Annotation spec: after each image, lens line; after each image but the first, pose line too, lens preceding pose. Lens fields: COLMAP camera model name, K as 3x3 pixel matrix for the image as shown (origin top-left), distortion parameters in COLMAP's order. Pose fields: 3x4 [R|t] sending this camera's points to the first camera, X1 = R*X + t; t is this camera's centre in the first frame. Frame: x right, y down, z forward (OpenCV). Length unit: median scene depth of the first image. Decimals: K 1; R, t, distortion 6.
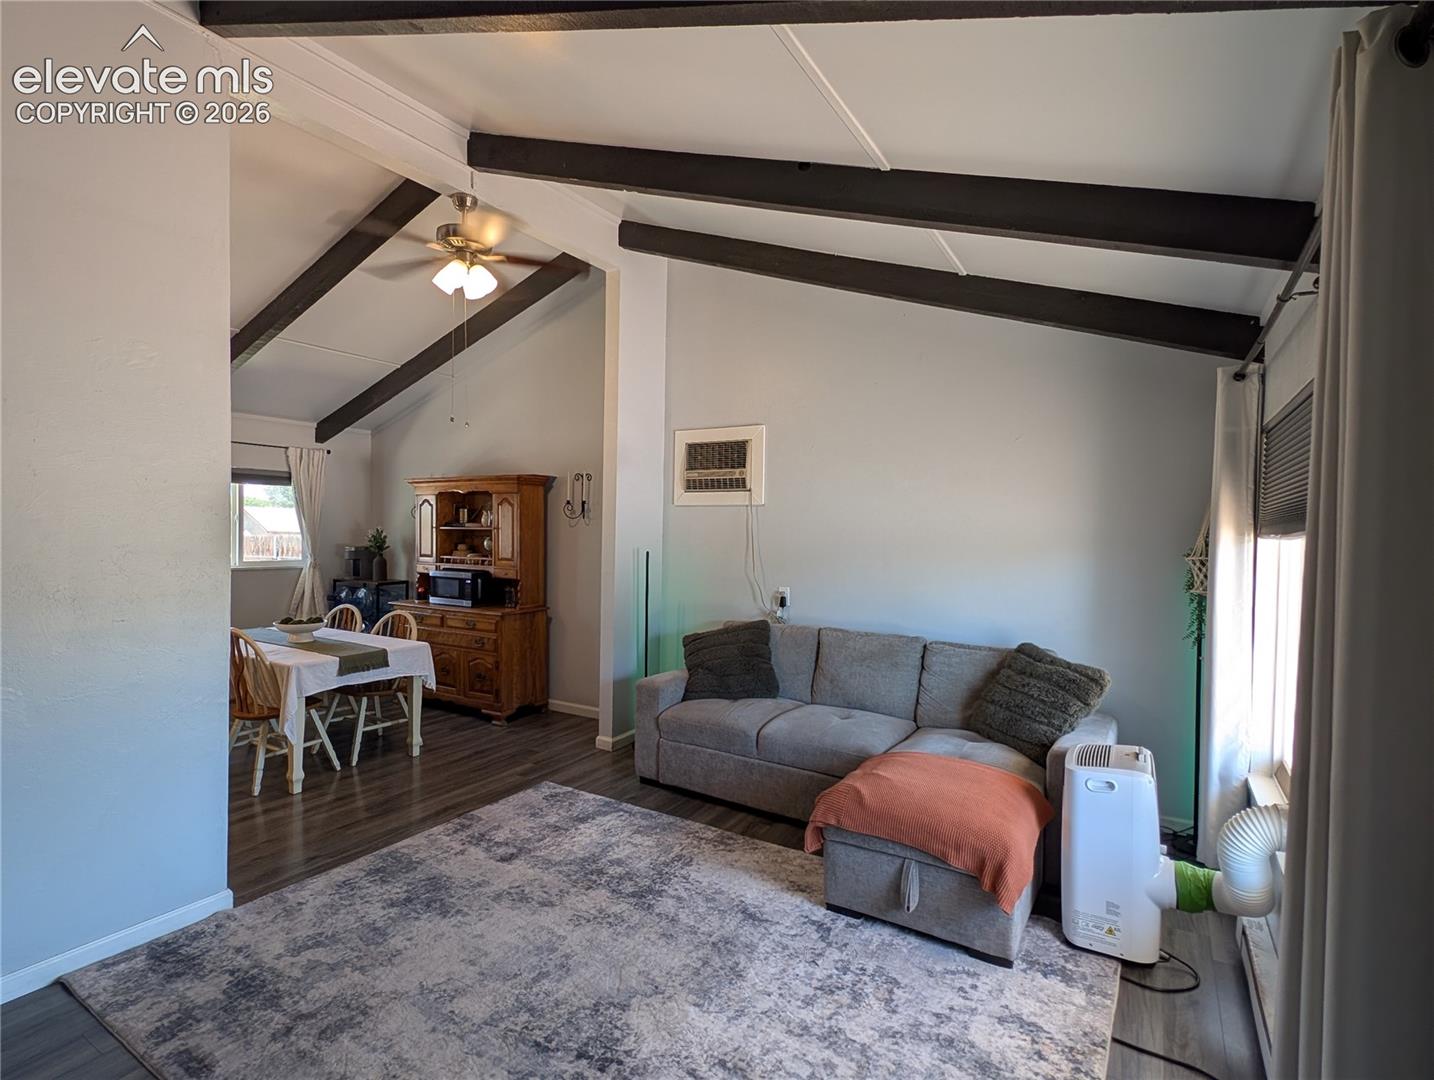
lens RADIAL K [[711.1, 0, 717.2], [0, 711.1, 532.9], [0, 0, 1]] dist [0.004097, -0.001634]
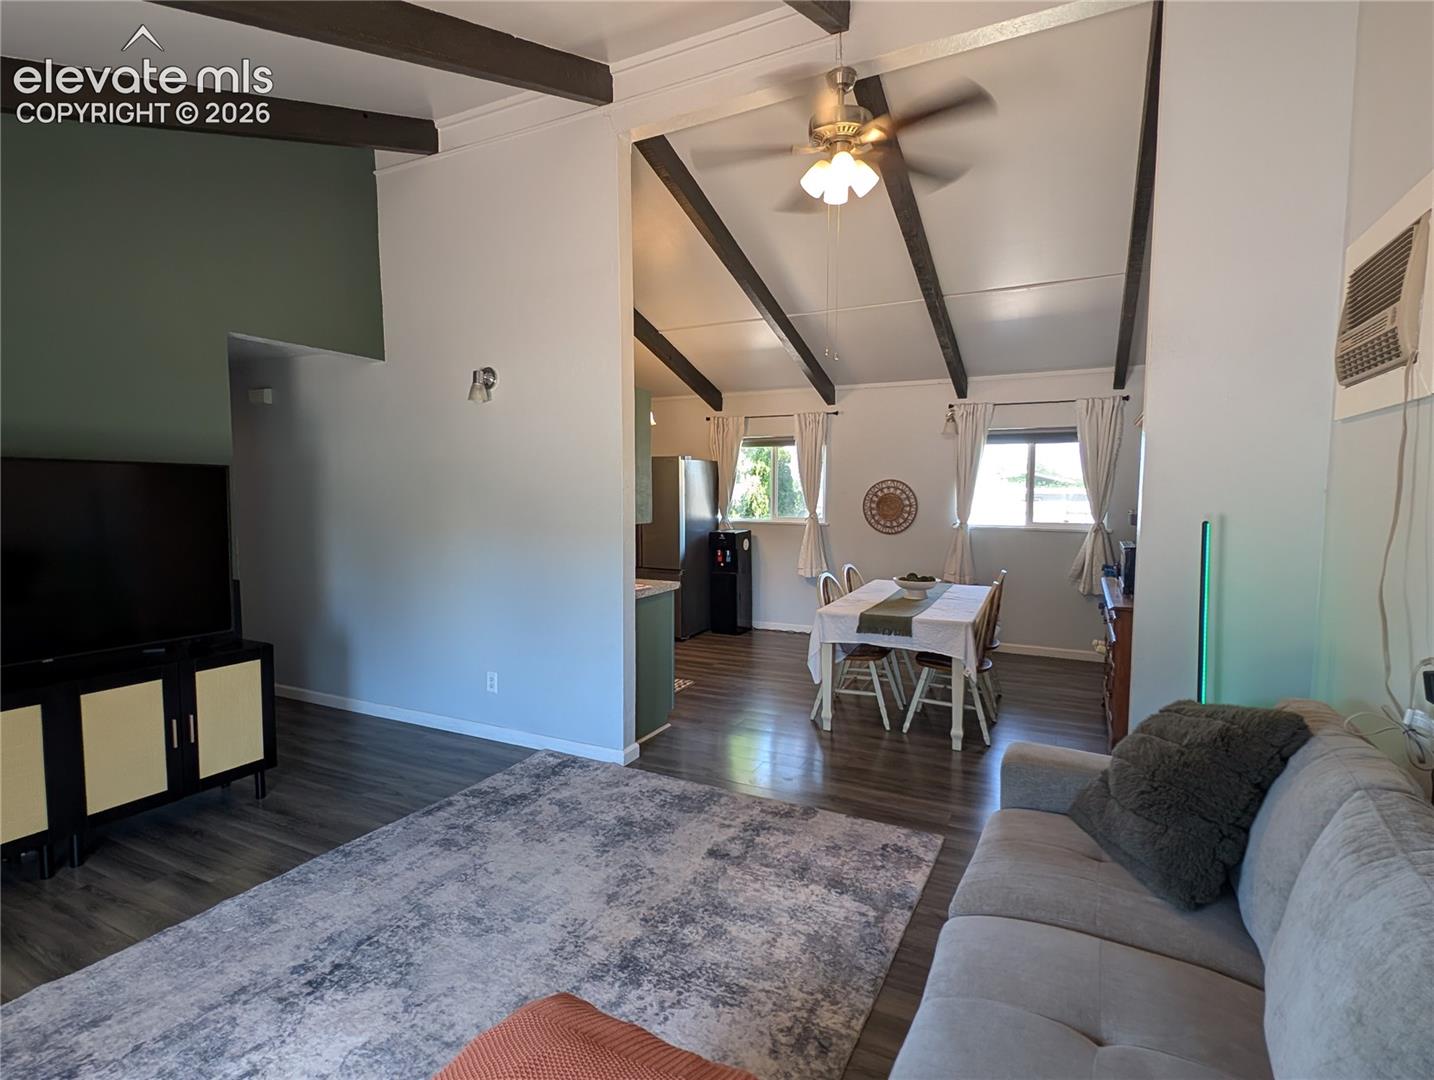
lens RADIAL K [[711.2, 0, 730.3], [0, 711.2, 553.5], [0, 0, 1]] dist [0.050092, -0.043578]
pose [[0.084196, 0.081976, -0.993072, 0.454700], [-0.007161, 0.996634, 0.081663, 0.011643], [0.996424, 0.000235, 0.084499, 0.770080]]
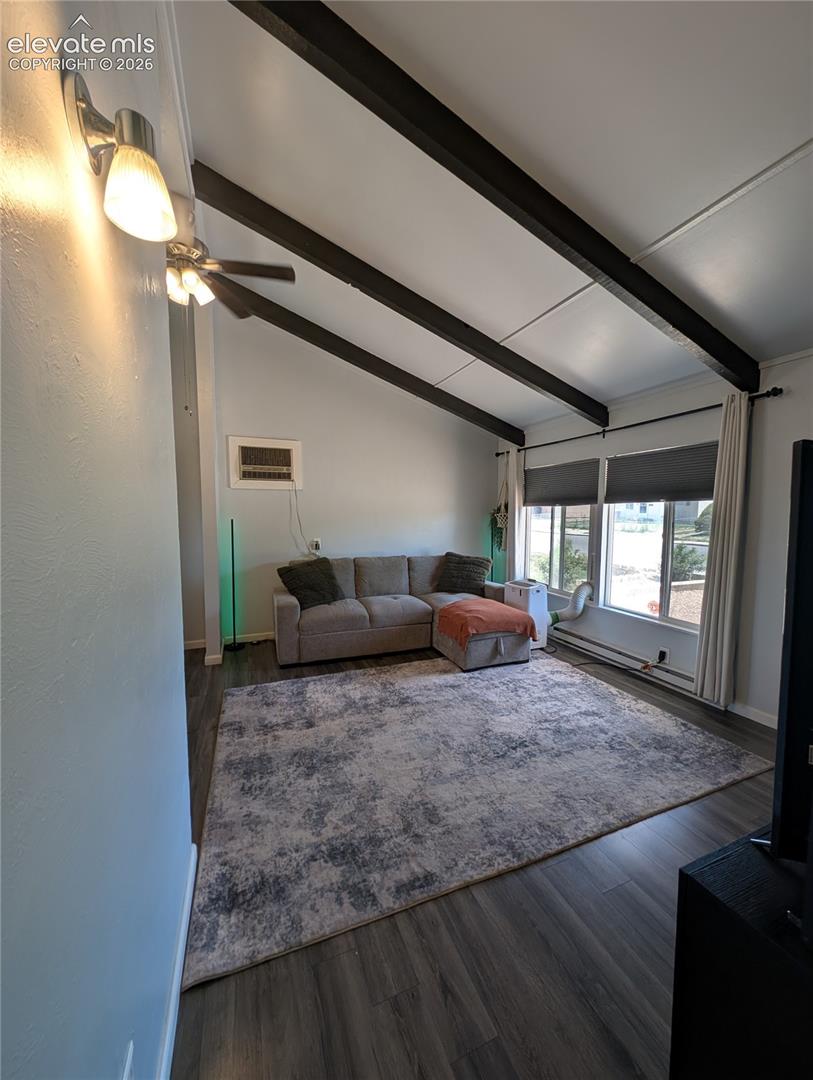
lens RADIAL K [[403.2, 0, 406.5], [0, 403.2, 540.0], [0, 0, 1]] dist [0.000325, -0.000180]
pose [[0.598459, -0.067295, 0.798322, -0.667343], [0.012091, 0.997111, 0.074989, 0.011660], [-0.801062, -0.035226, 0.597543, 0.288797]]
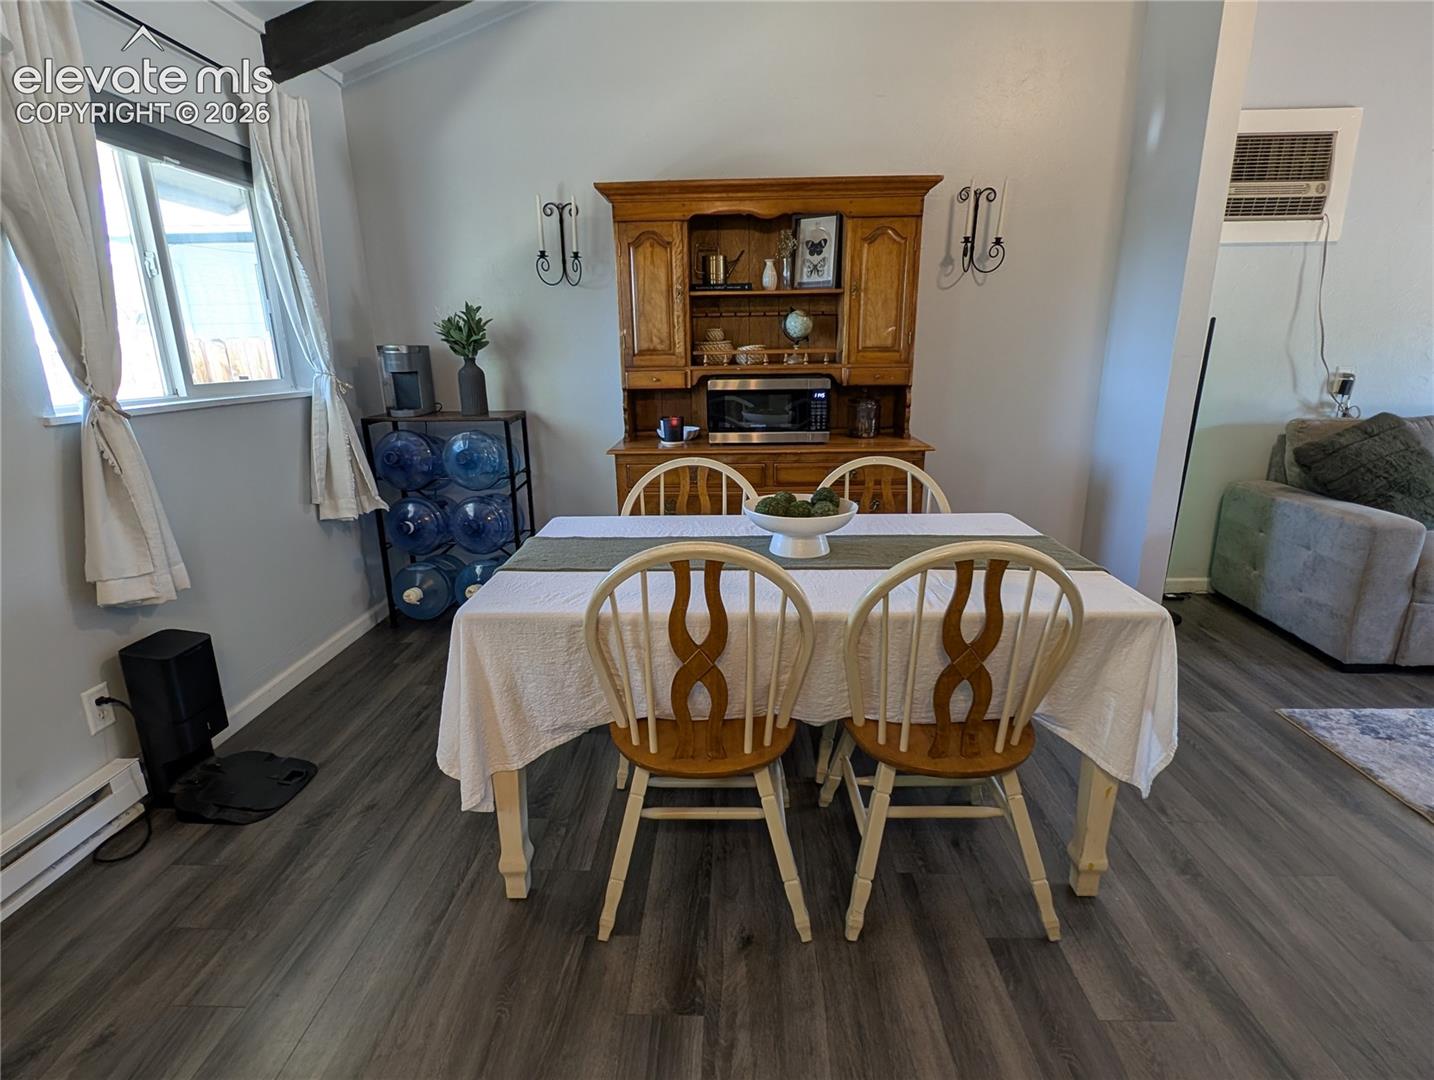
lens RADIAL K [[711.1, 0, 717.2], [0, 711.1, 532.9], [0, 0, 1]] dist [0.004097, -0.001634]
pose [[0.868541, -0.156568, 0.470238, -0.970740], [0.026929, 0.962297, 0.270664, 0.032162], [-0.494886, -0.222419, 0.840011, 0.808976]]
